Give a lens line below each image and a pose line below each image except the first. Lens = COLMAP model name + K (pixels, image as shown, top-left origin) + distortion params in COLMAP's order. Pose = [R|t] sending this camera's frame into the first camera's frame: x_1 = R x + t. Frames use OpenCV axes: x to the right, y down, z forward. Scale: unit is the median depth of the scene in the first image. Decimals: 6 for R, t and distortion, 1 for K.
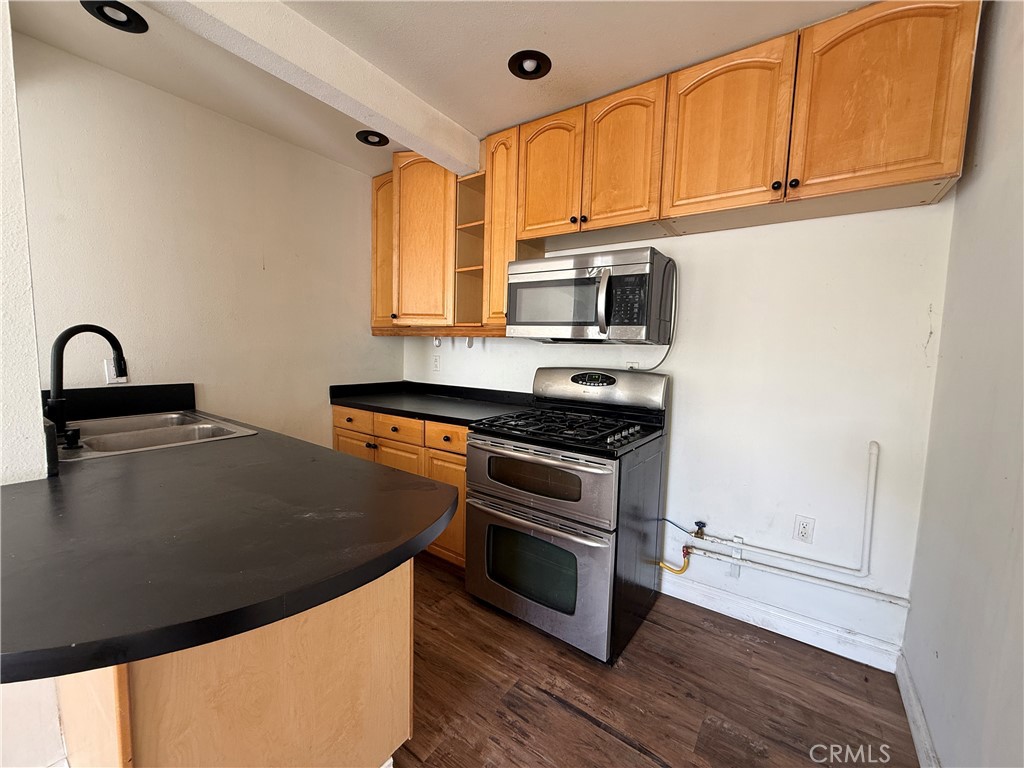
lens RADIAL K [[407.7, 0, 510.9], [0, 407.7, 385.0], [0, 0, 1]] dist [-0.000107, -0.000077]
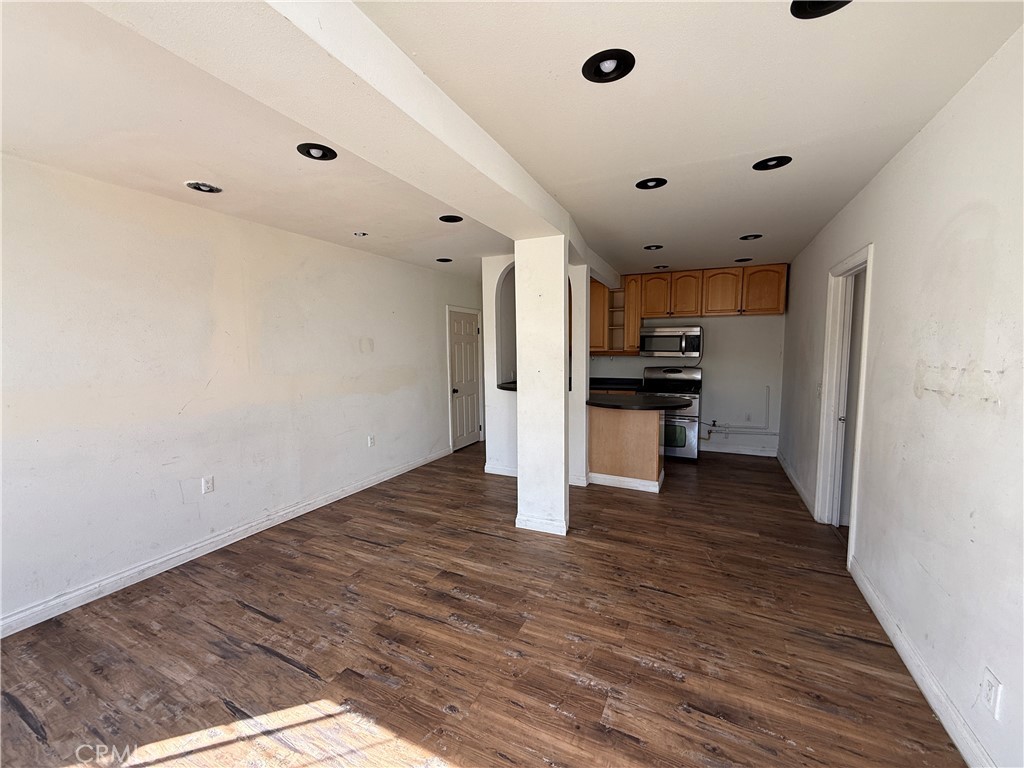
lens RADIAL K [[407.7, 0, 510.9], [0, 407.7, 385.0], [0, 0, 1]] dist [-0.000107, -0.000077]
pose [[0.978285, -0.056783, 0.199332, -1.412268], [0.056832, 0.998369, 0.005481, 0.002008], [-0.199318, 0.005967, 0.979917, -1.426432]]
